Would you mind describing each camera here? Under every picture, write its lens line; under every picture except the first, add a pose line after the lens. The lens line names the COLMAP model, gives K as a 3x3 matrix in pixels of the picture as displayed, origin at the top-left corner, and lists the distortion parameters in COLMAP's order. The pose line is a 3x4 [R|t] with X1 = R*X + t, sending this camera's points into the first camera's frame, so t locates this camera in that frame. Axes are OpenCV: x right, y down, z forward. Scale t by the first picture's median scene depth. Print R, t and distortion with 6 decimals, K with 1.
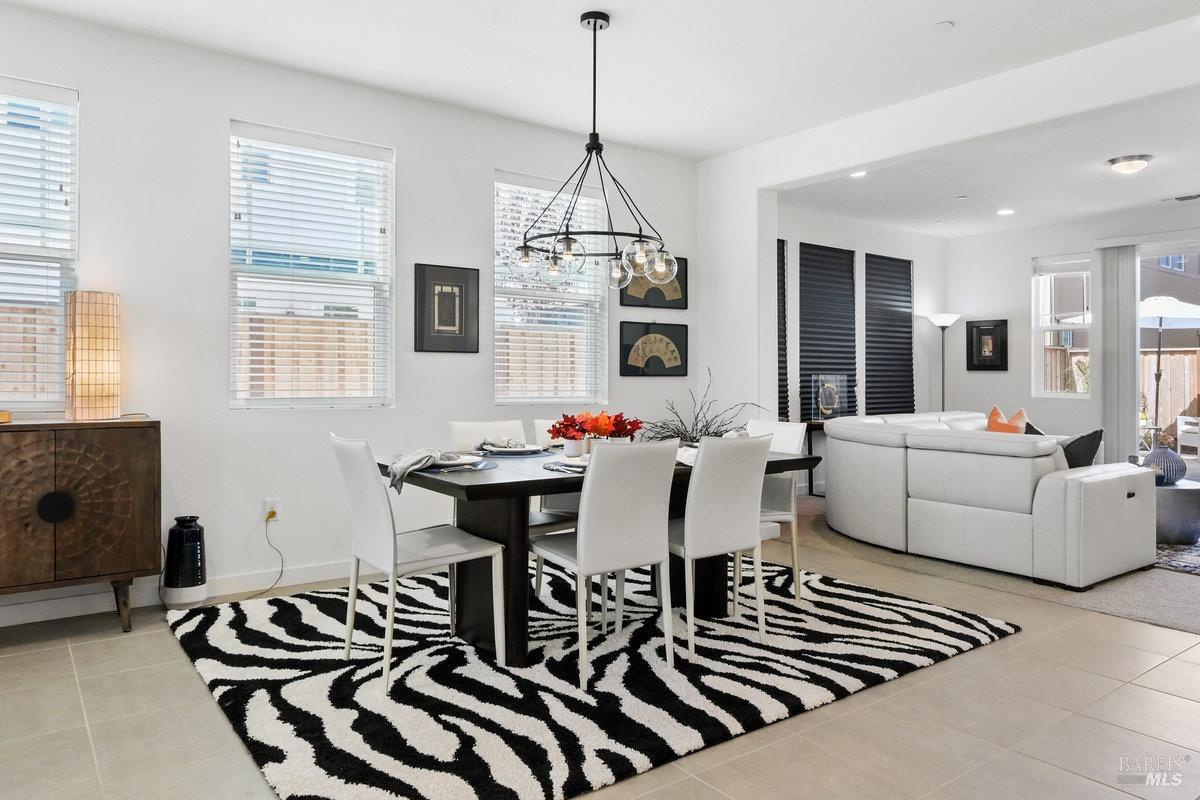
lens RADIAL K [[807.5, 0, 598.4], [0, 807.5, 376.3], [0, 0, 1]] dist [-0.002003, -0.000657]
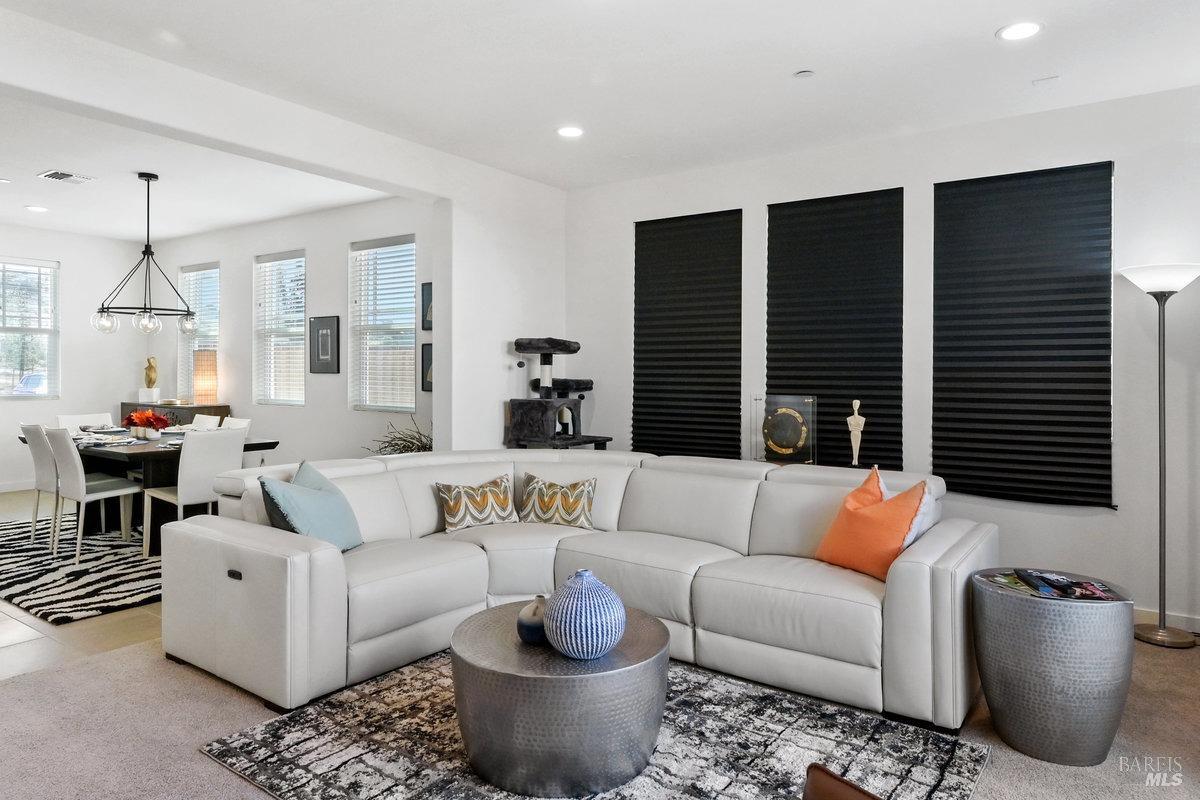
lens RADIAL K [[760.6, 0, 599.9], [0, 760.6, 376.1], [0, 0, 1]] dist [0.001435, 0.000739]
pose [[0.324991, -0.000048, -0.945717, 1.018204], [-0.004720, 0.999987, -0.001672, -0.019540], [0.945705, 0.005007, 0.324986, 0.792415]]
